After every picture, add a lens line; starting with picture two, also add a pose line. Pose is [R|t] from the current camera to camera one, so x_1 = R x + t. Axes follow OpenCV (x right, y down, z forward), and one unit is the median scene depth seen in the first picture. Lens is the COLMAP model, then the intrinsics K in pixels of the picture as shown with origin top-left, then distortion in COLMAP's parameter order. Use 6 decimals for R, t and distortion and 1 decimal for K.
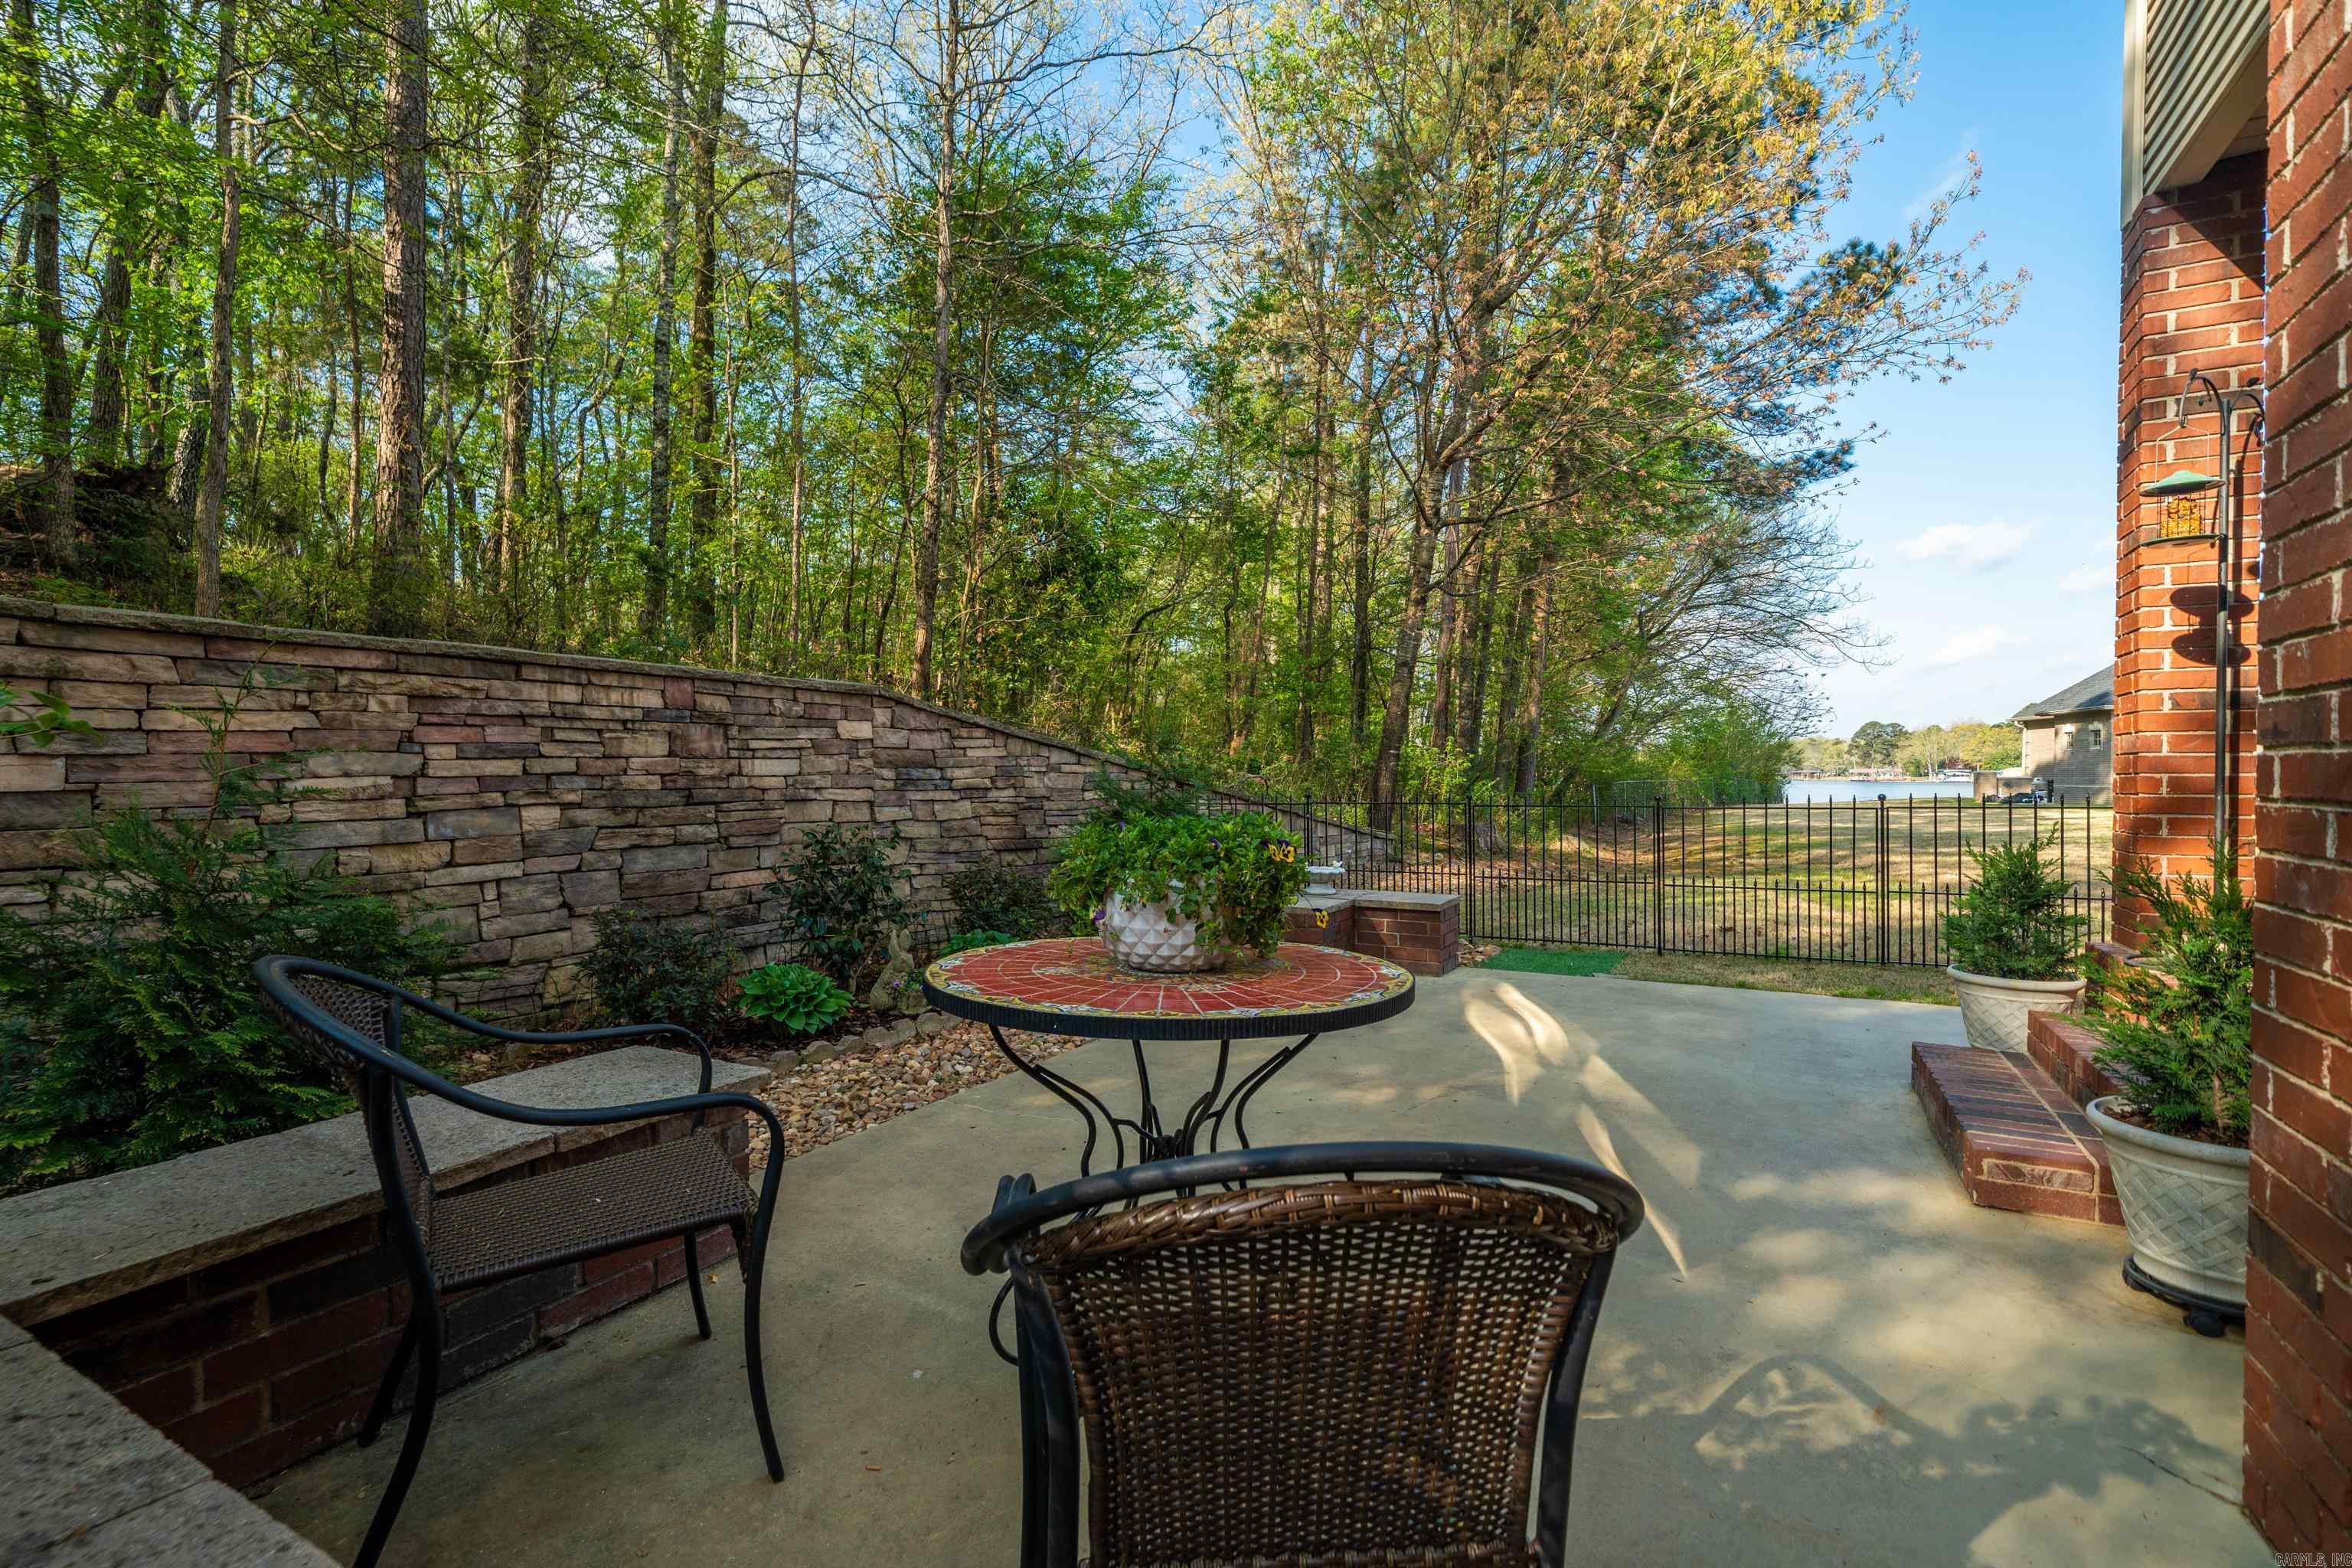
lens RADIAL K [[1112.8, 0, 1178.5], [0, 1112.8, 805.7], [0, 0, 1]] dist [-0.010303, -0.000753]
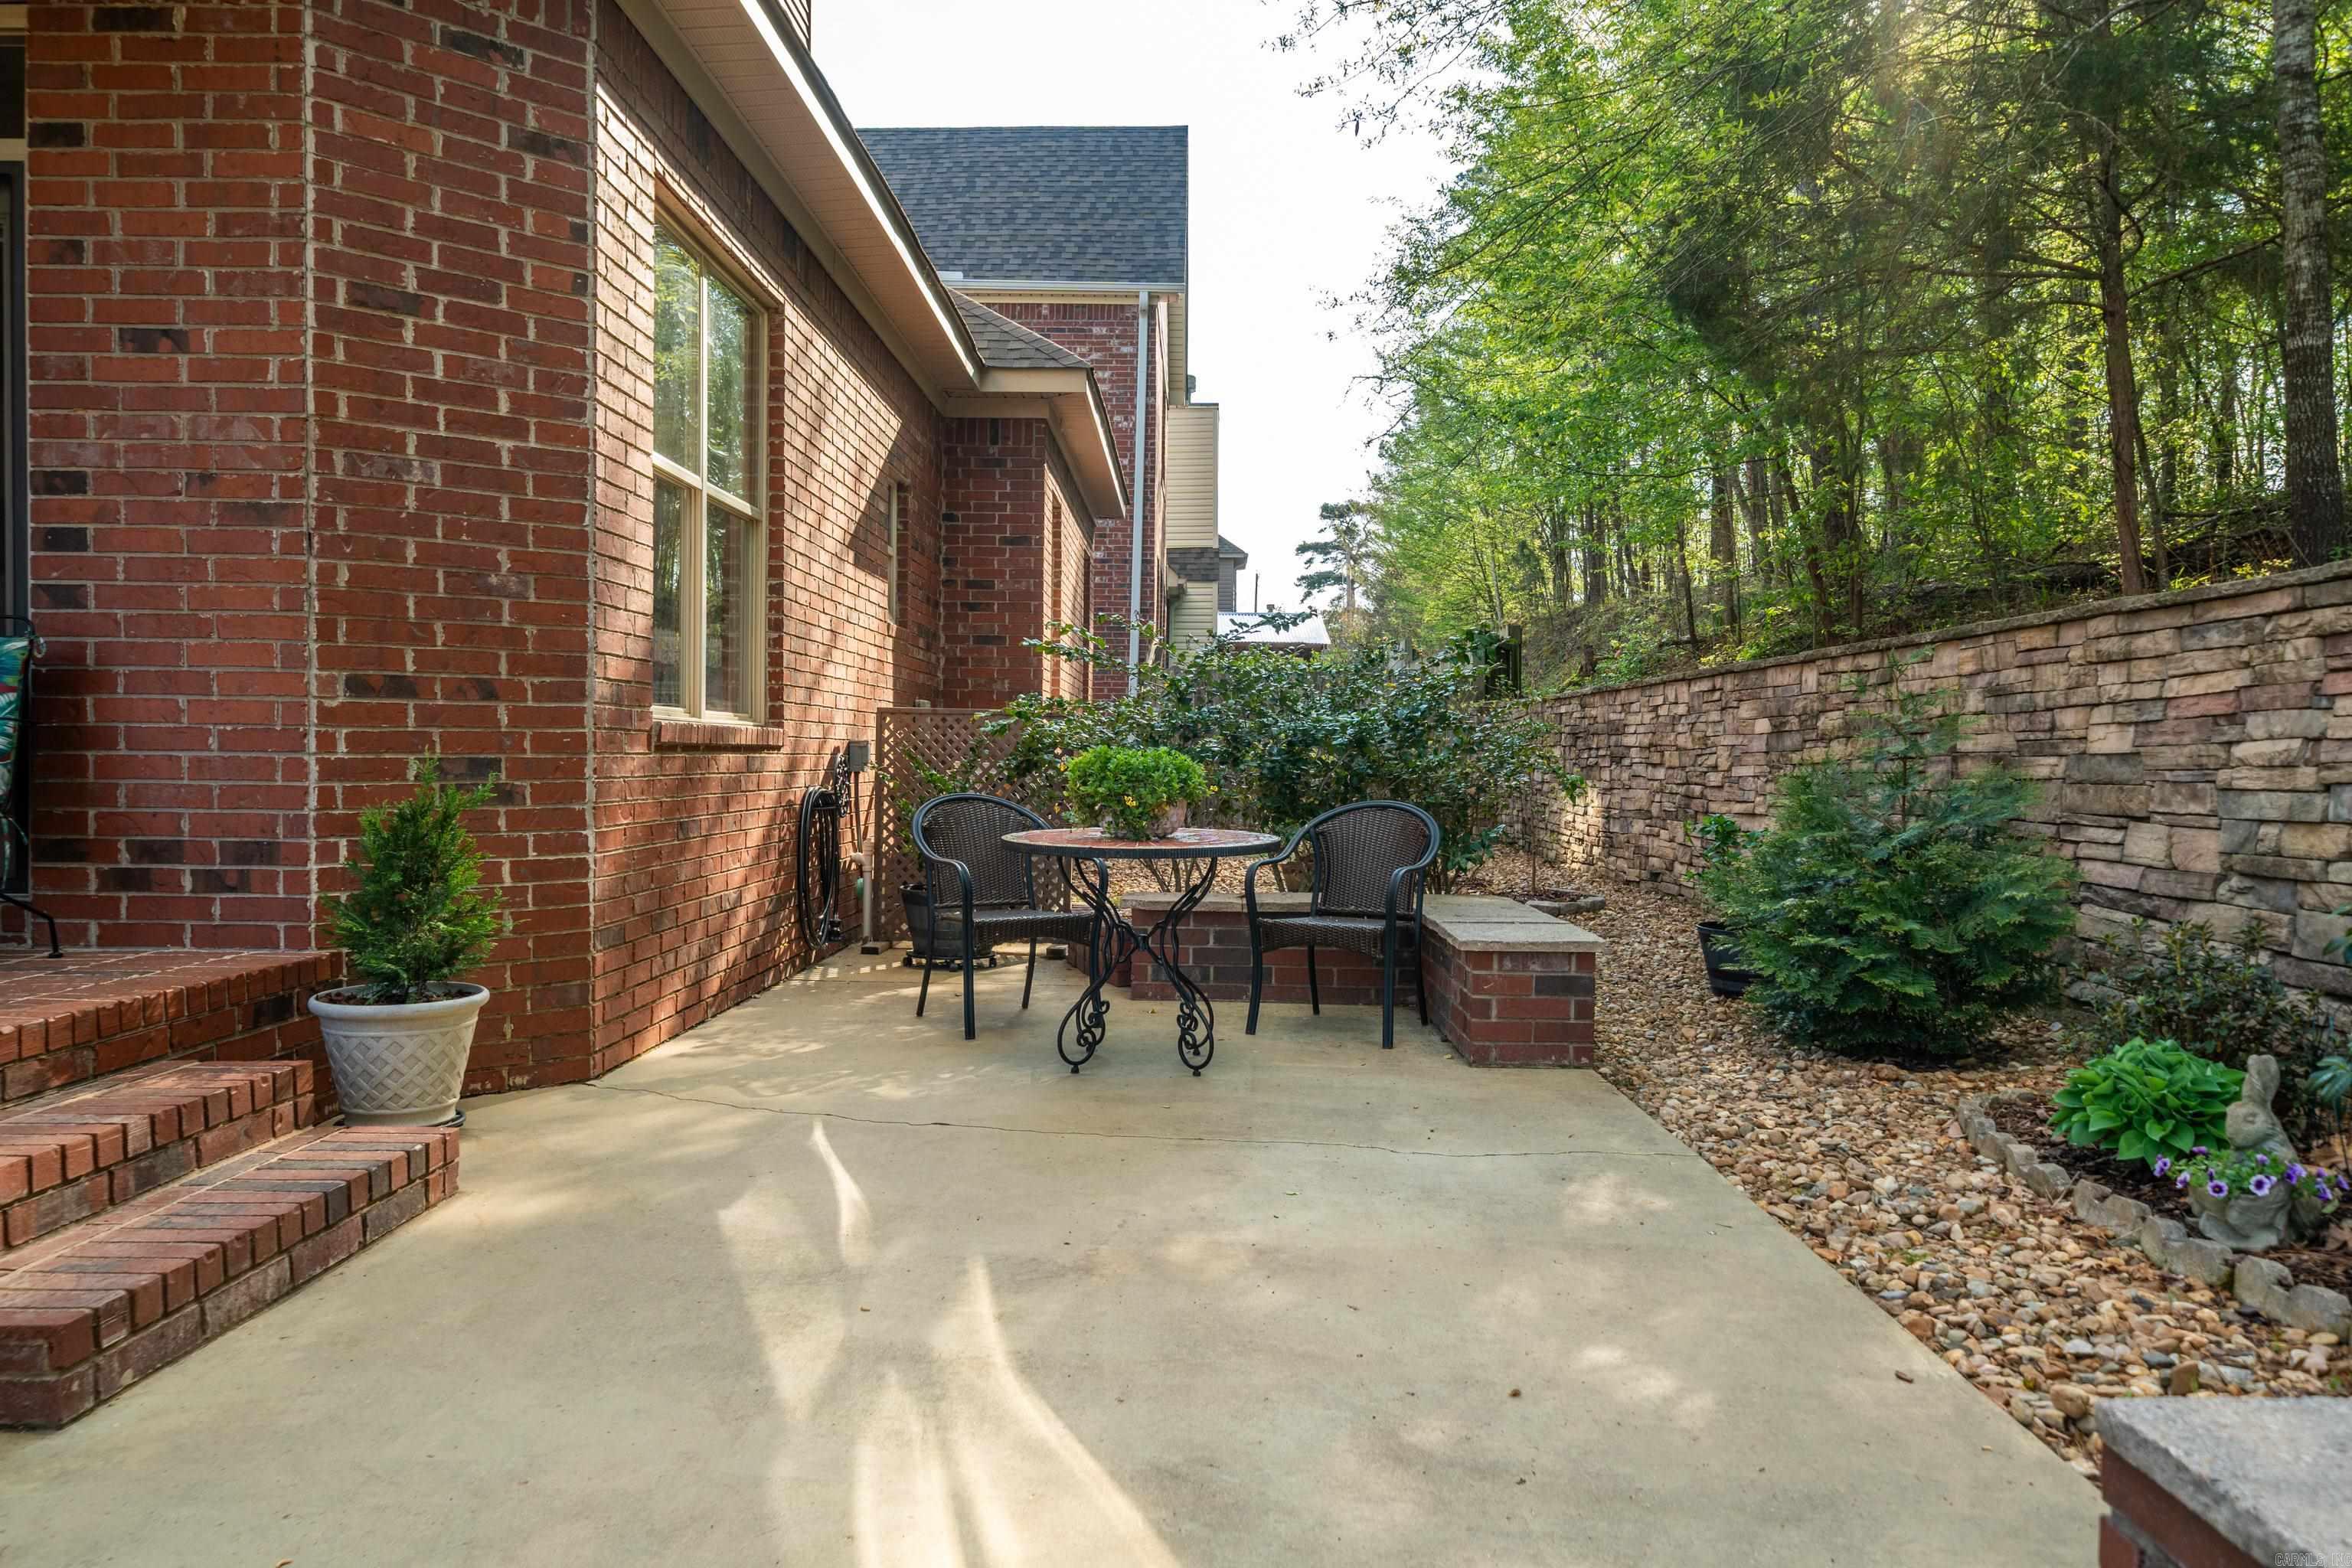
lens RADIAL K [[1481.1, 0, 1134.7], [0, 1481.1, 753.3], [0, 0, 1]] dist [0.004210, -0.002715]
pose [[-0.903519, -0.011377, -0.428396, 0.309199], [-0.026121, 0.999251, 0.028554, -0.014407], [0.427750, 0.036990, -0.903140, 0.950498]]
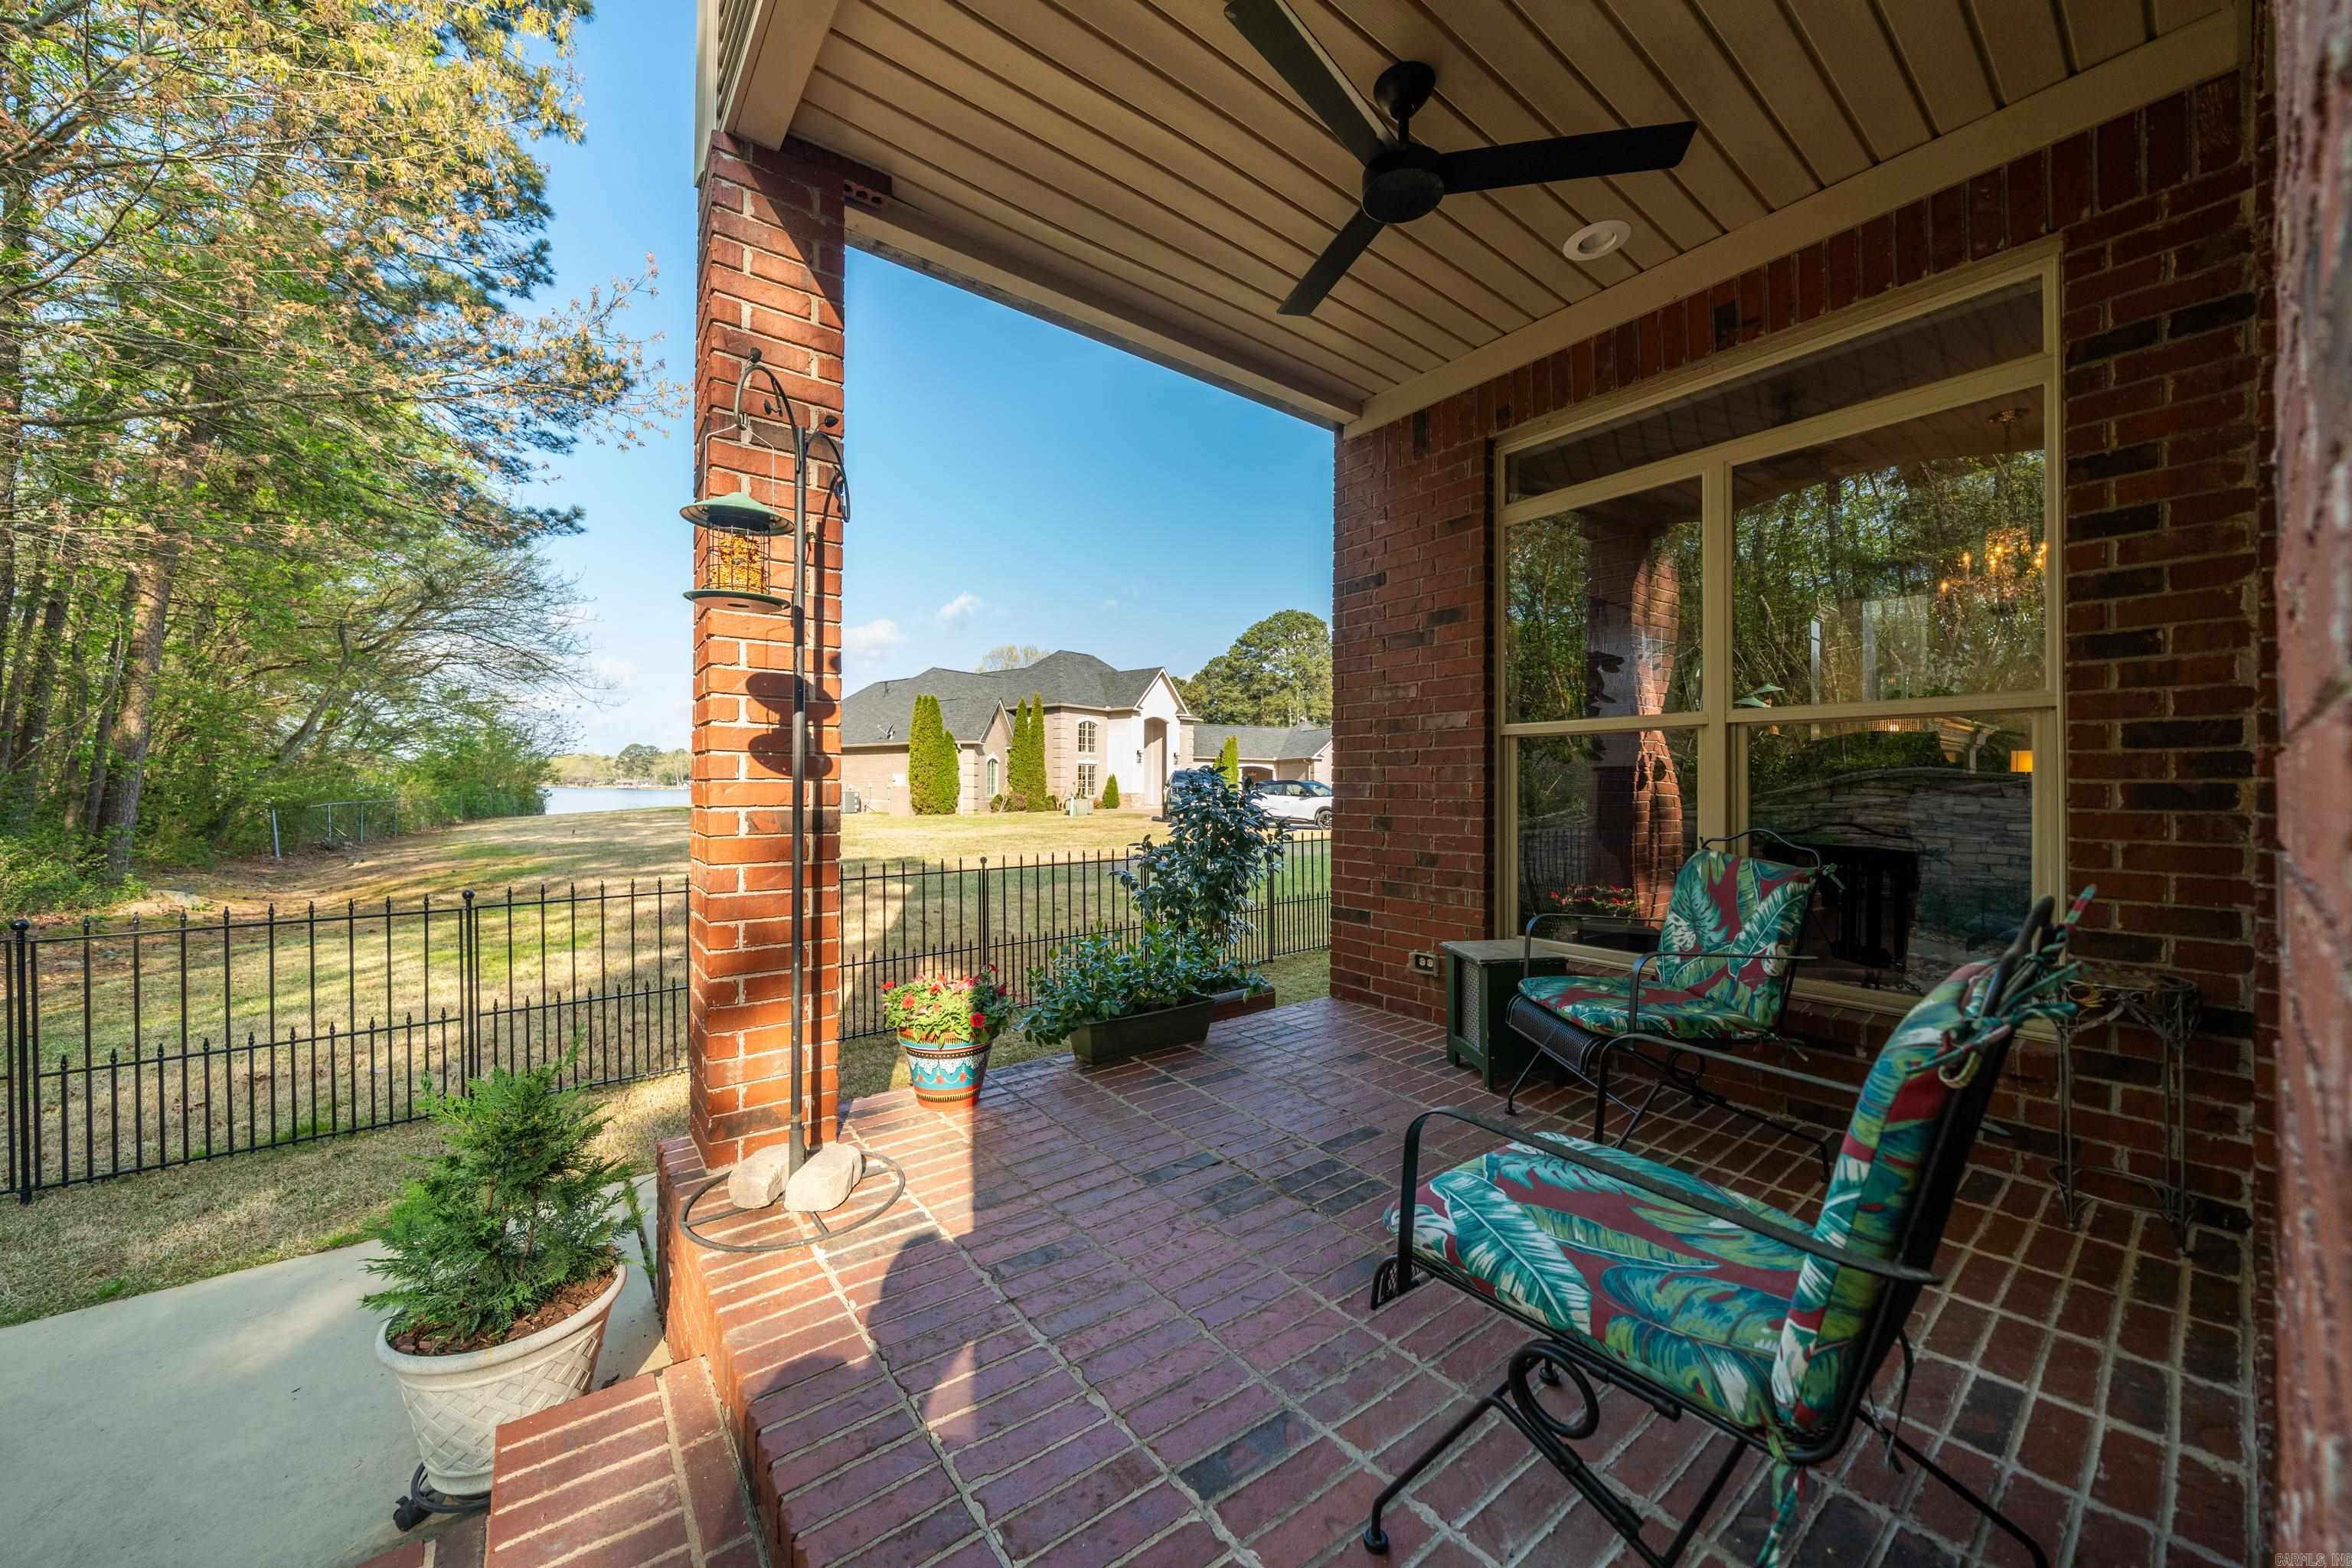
lens RADIAL K [[803.8, 0, 1138.4], [0, 803.8, 780.8], [0, 0, 1]] dist [-0.001208, -0.000020]
pose [[0.444993, 0.007786, 0.895500, 0.303700], [0.014750, 0.999763, -0.016022, -0.063206], [-0.895413, 0.020338, 0.444772, 0.298407]]
